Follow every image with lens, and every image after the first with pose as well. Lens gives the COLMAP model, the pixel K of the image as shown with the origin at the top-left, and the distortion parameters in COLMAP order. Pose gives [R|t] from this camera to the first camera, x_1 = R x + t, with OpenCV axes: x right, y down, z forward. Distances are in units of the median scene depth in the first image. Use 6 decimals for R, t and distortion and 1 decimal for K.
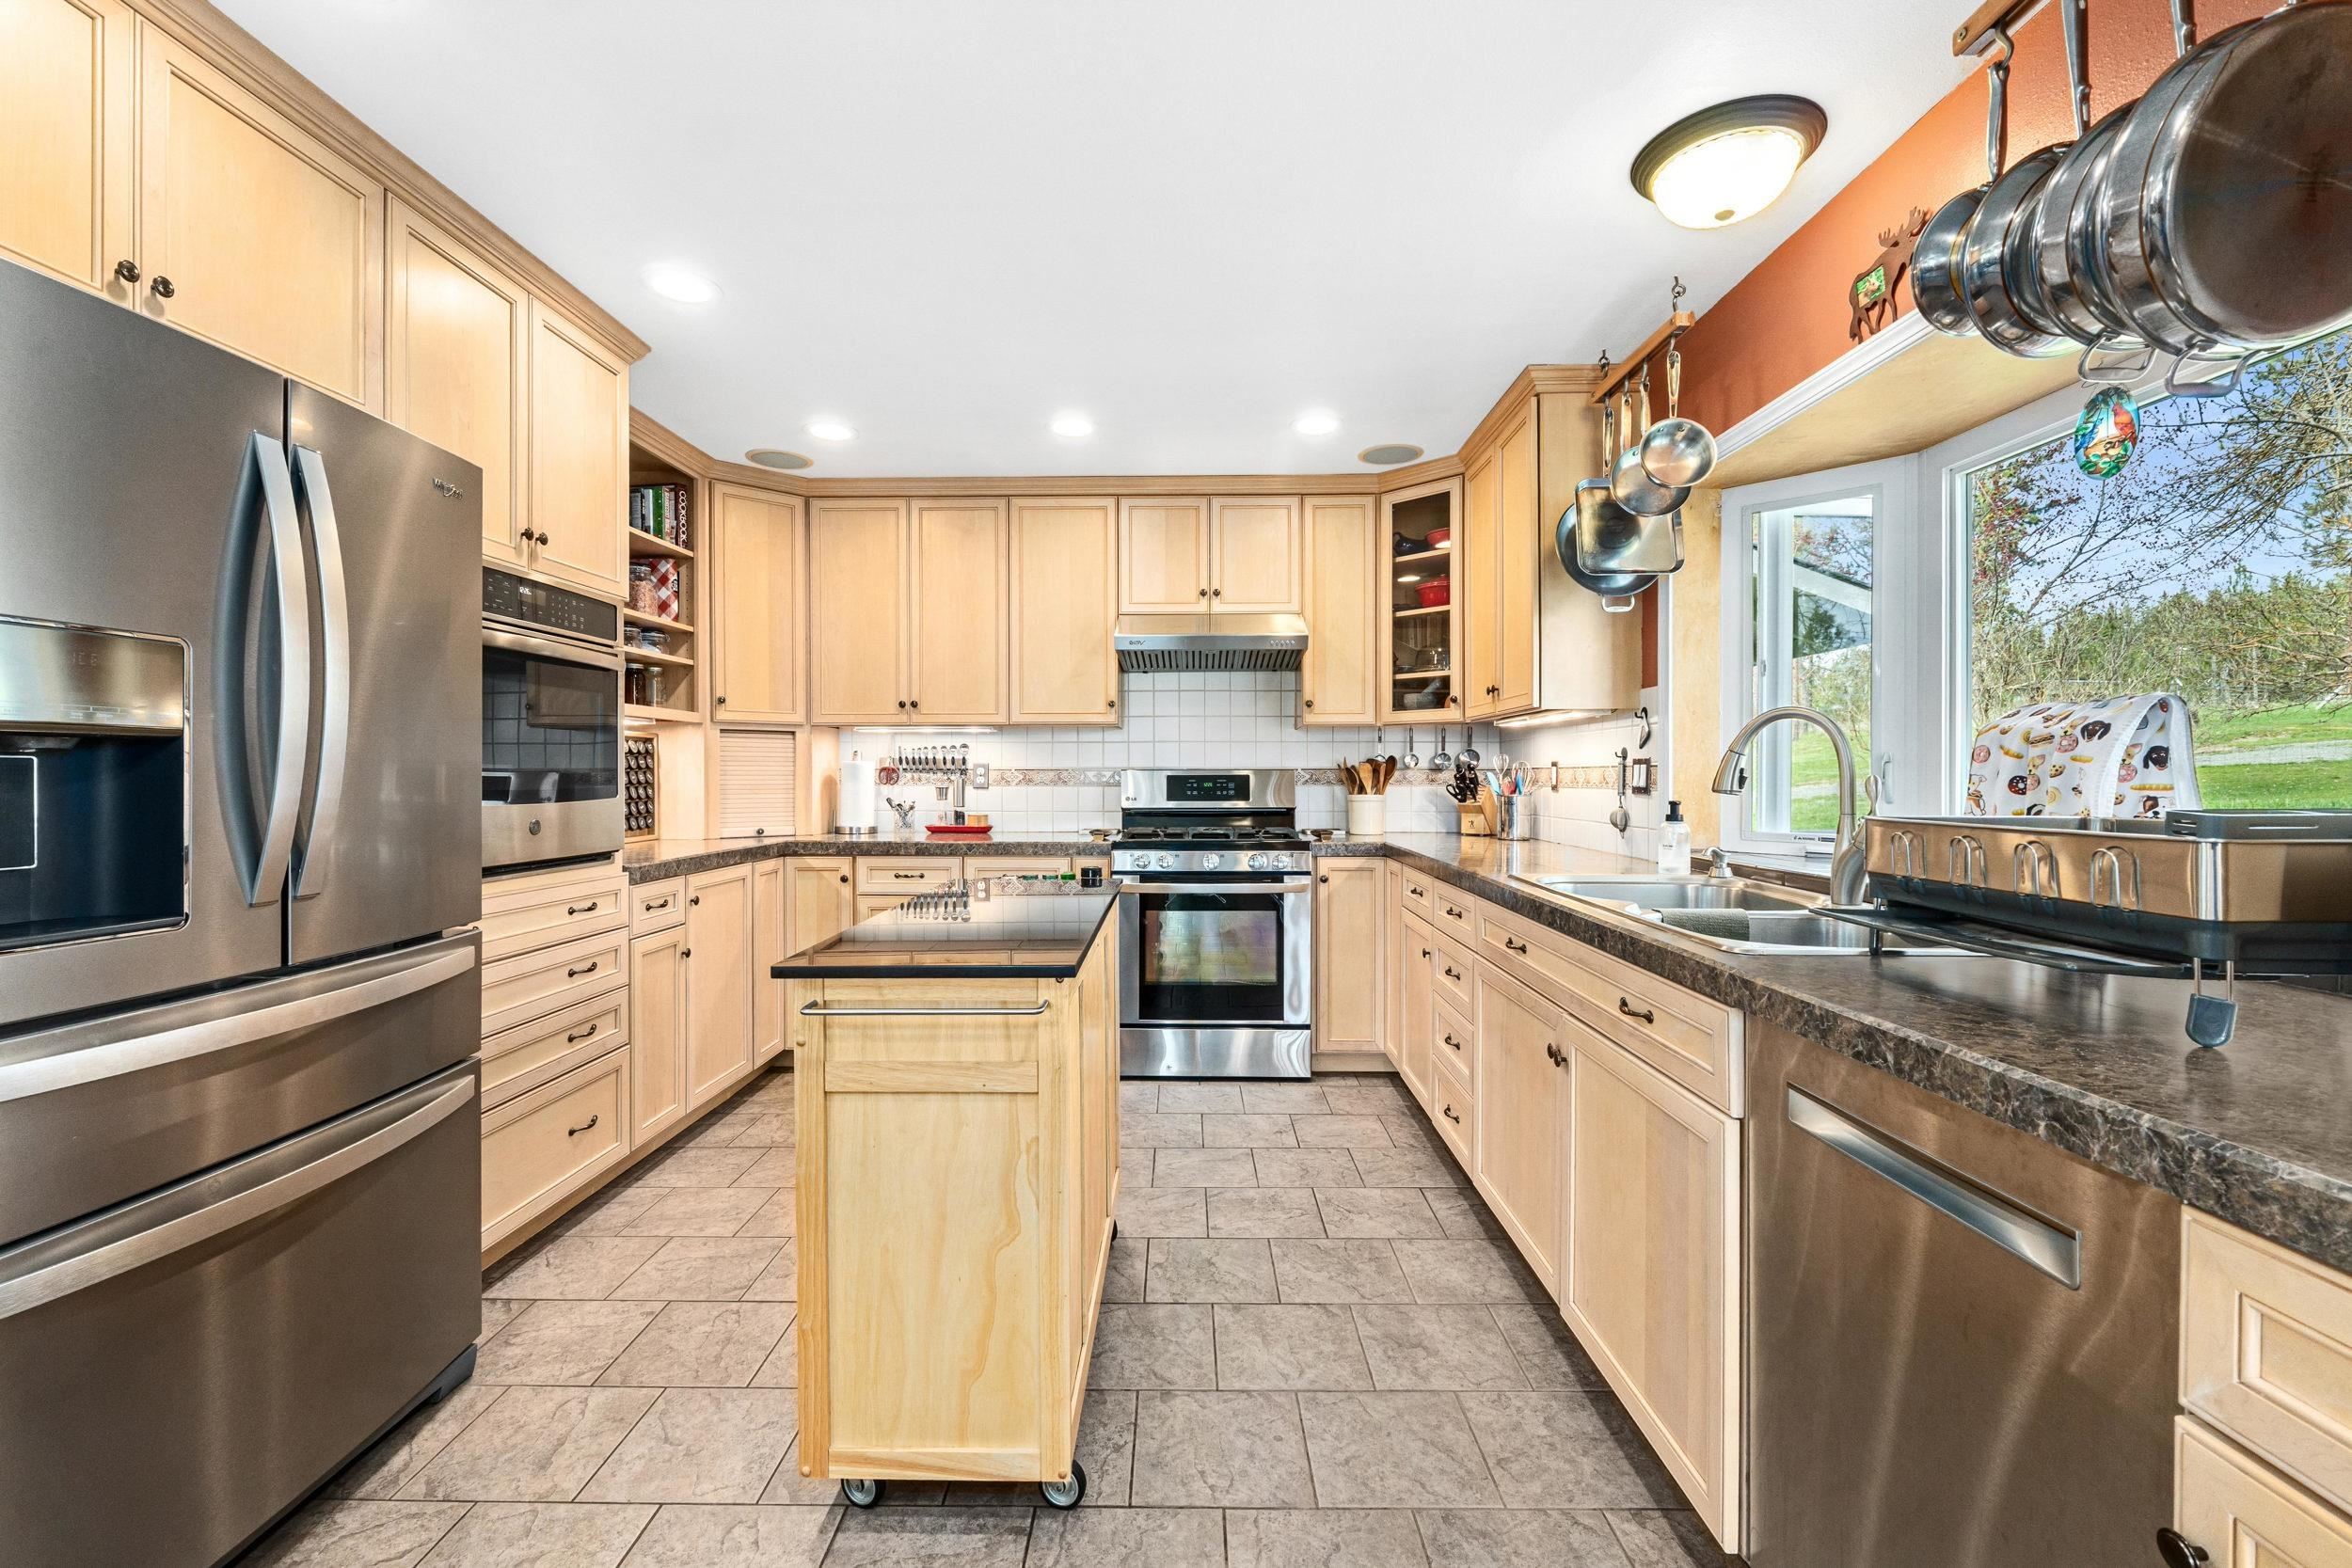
lens RADIAL K [[992.9, 0, 1164.8], [0, 992.9, 783.1], [0, 0, 1]] dist [-0.011067, -0.000518]
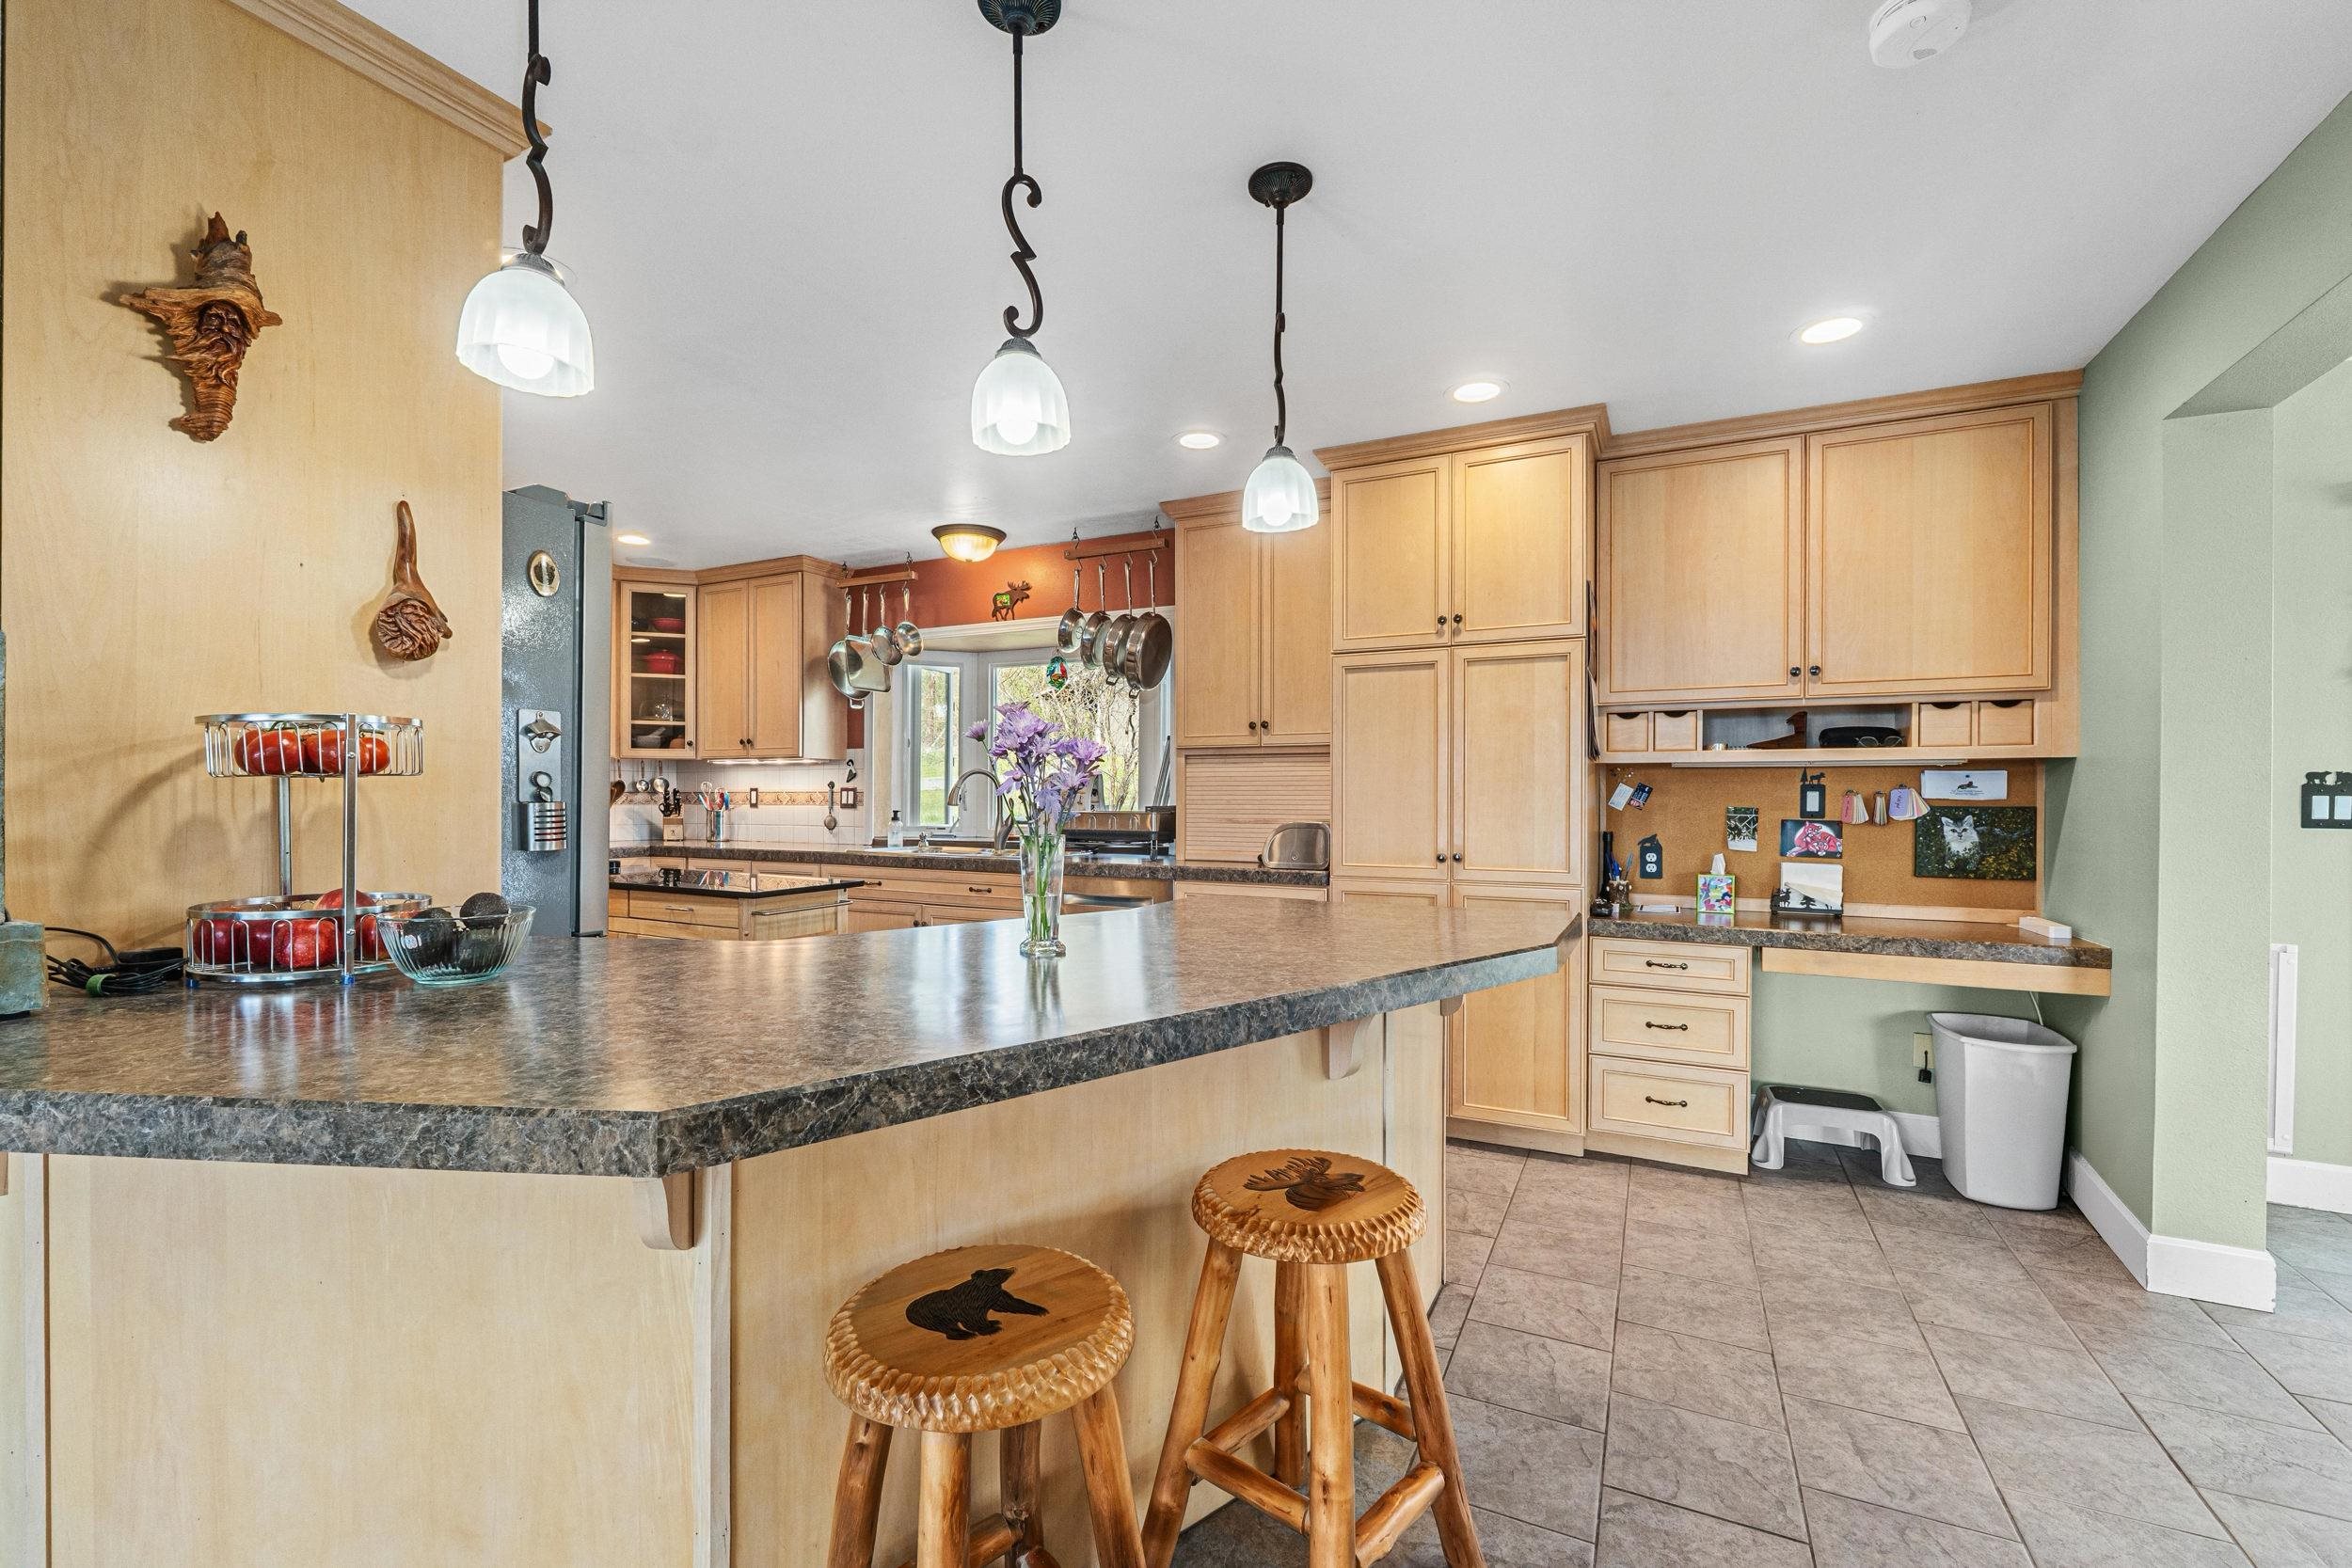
lens RADIAL K [[992.9, 0, 1168.5], [0, 992.9, 793.9], [0, 0, 1]] dist [-0.011067, -0.000518]
pose [[0.416588, -0.000334, 0.909095, -0.874194], [0.006243, 0.999977, -0.002493, -0.005727], [-0.909074, 0.006715, 0.416581, -0.261991]]
